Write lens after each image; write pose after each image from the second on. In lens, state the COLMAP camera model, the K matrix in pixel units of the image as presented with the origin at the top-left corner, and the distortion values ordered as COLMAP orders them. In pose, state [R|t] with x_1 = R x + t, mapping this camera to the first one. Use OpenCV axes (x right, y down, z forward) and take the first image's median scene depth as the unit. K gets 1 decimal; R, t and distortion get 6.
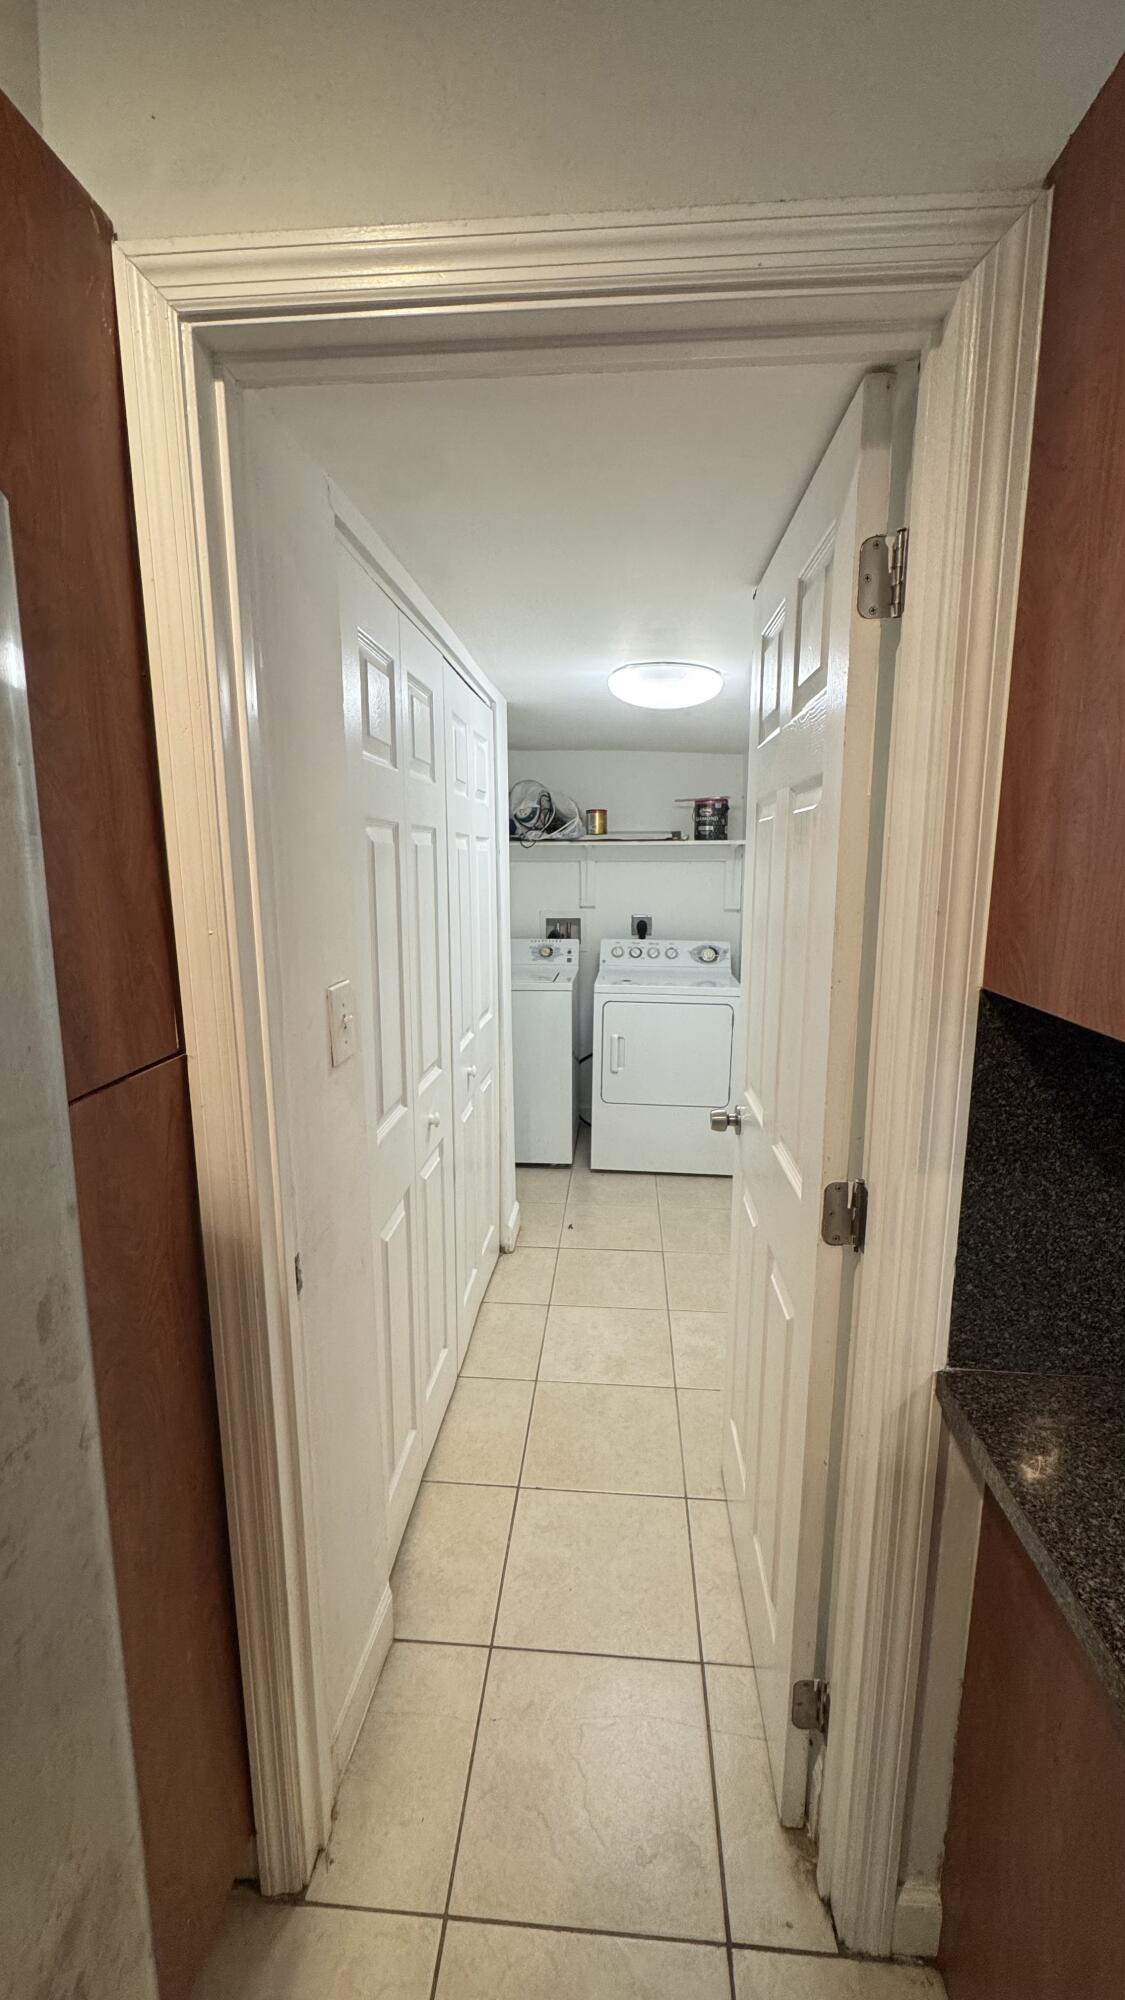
lens RADIAL K [[804.0, 0, 564.5], [0, 804.0, 998.3], [0, 0, 1]] dist [-0.005645, 0.000325]
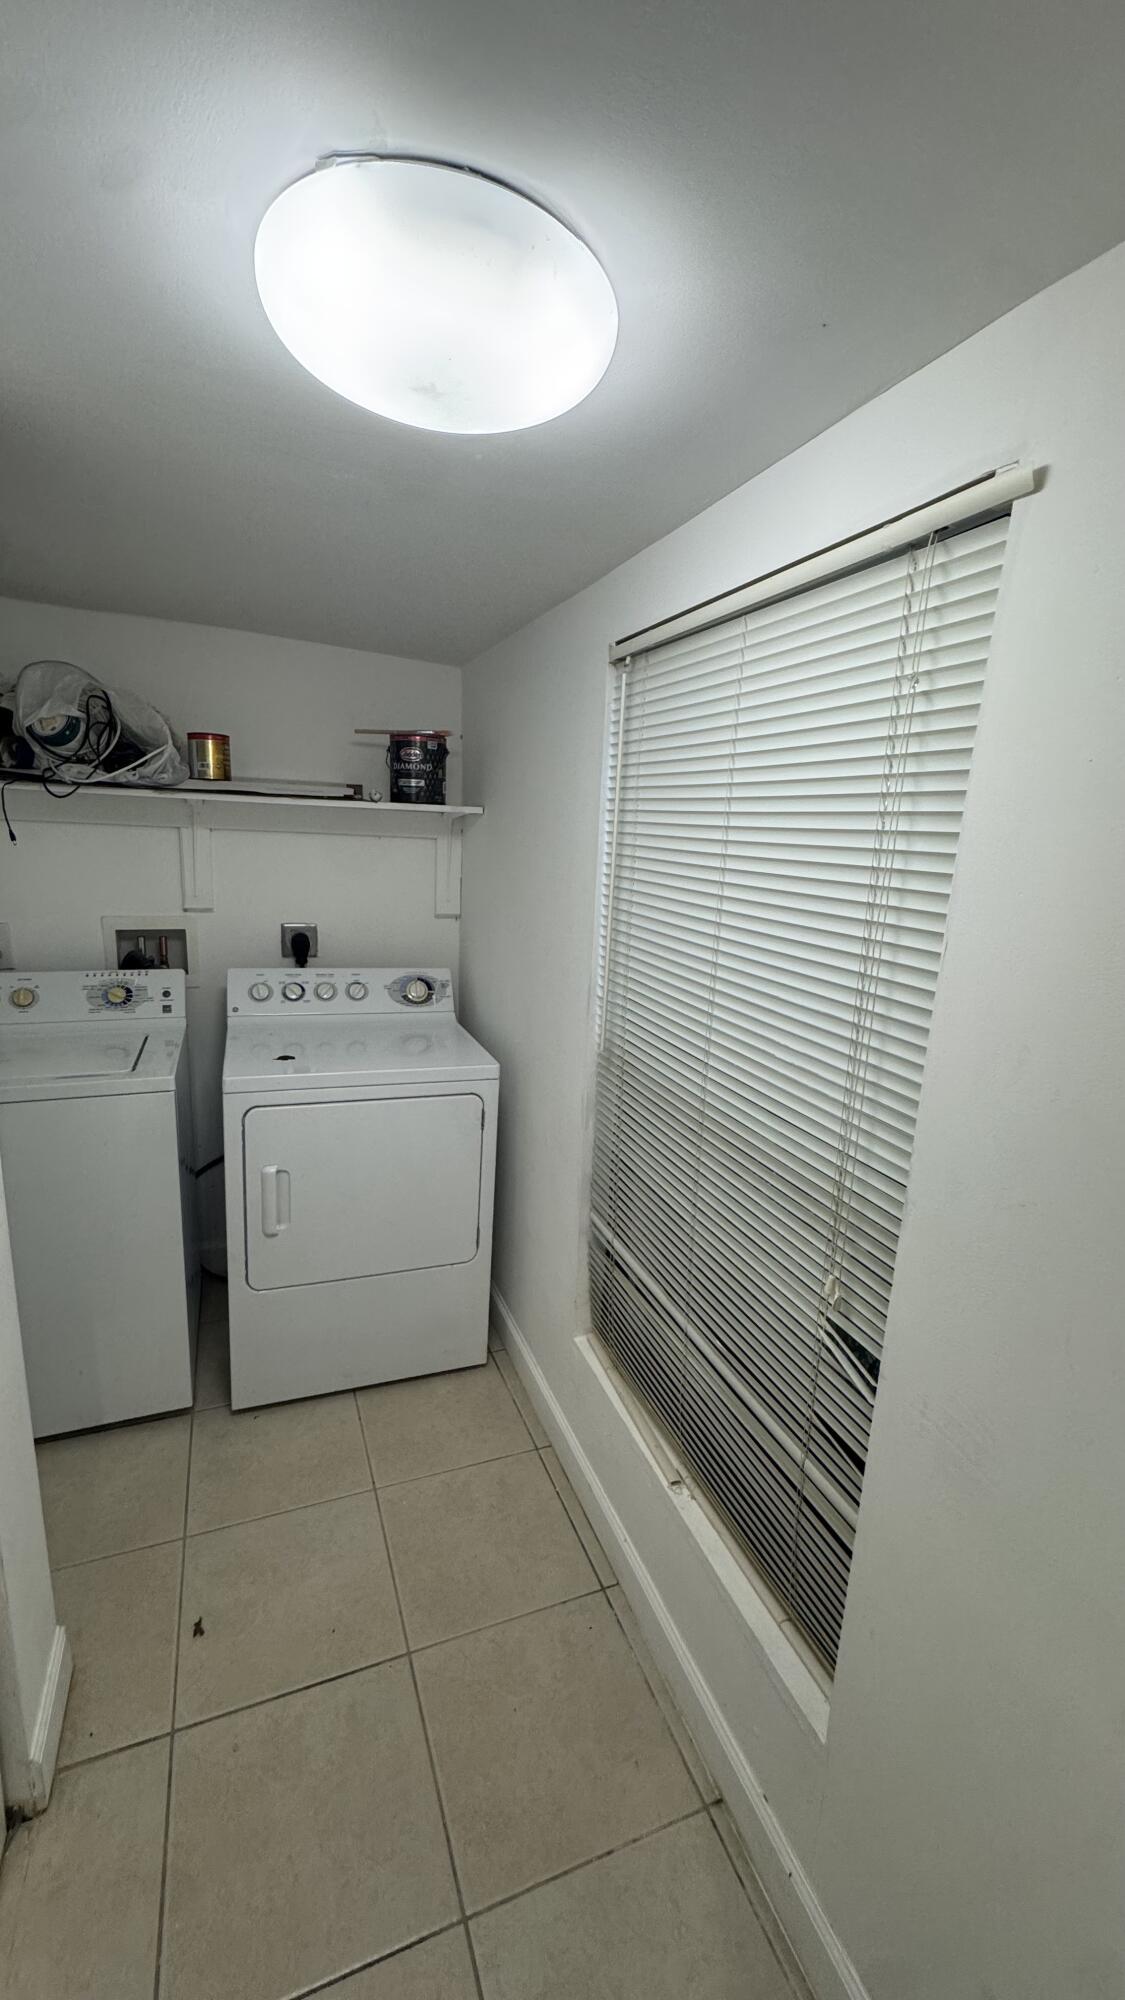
lens RADIAL K [[804.0, 0, 564.5], [0, 804.0, 998.3], [0, 0, 1]] dist [-0.005645, 0.000325]
pose [[0.896413, -0.046975, 0.440722, 0.008418], [0.025002, 0.998144, 0.055536, -0.081950], [-0.442513, -0.038764, 0.895924, 0.407698]]
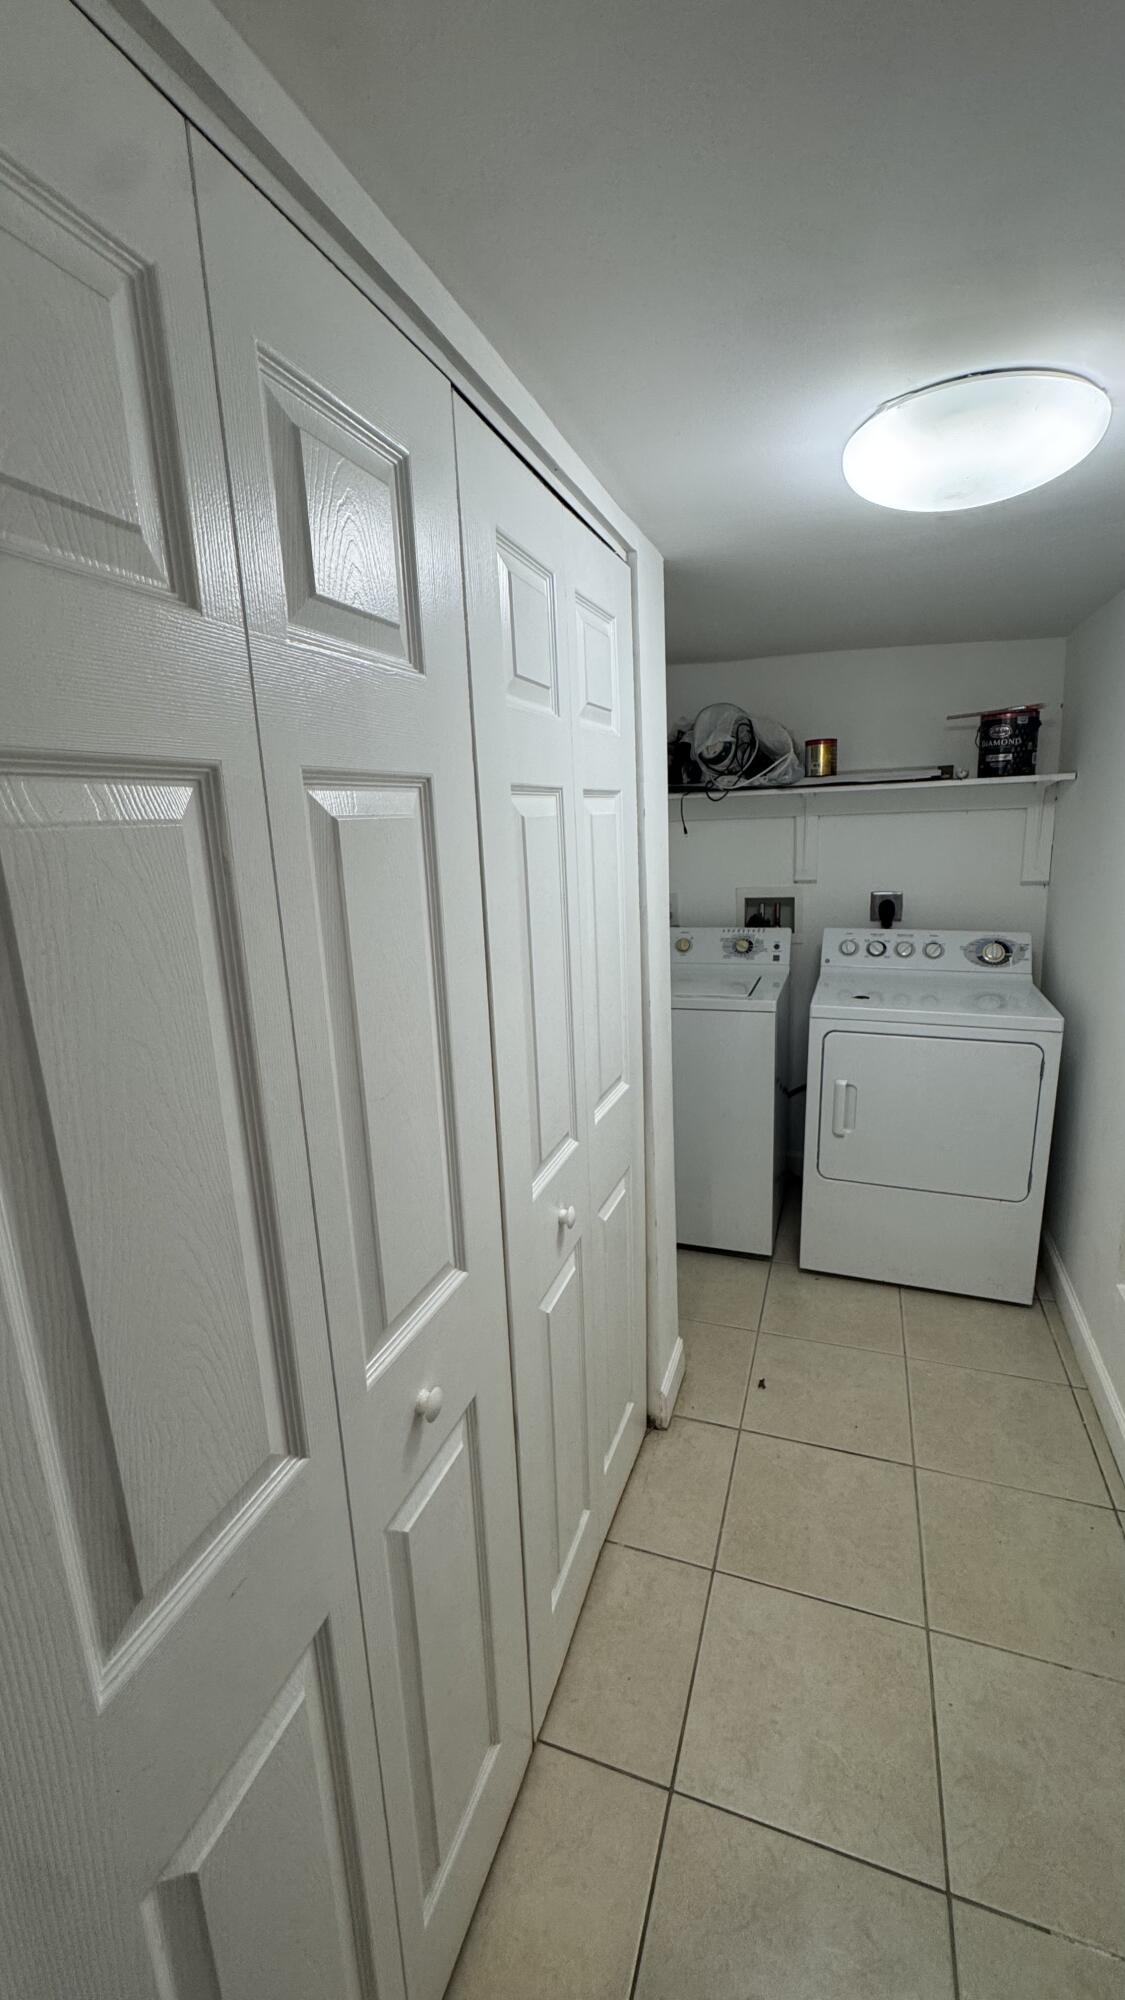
lens RADIAL K [[804.0, 0, 564.5], [0, 804.0, 998.3], [0, 0, 1]] dist [-0.005645, 0.000325]
pose [[0.963397, 0.020952, -0.267257, 0.016902], [-0.005398, 0.998255, 0.058802, -0.055133], [0.268023, -0.055207, 0.961829, 0.277576]]
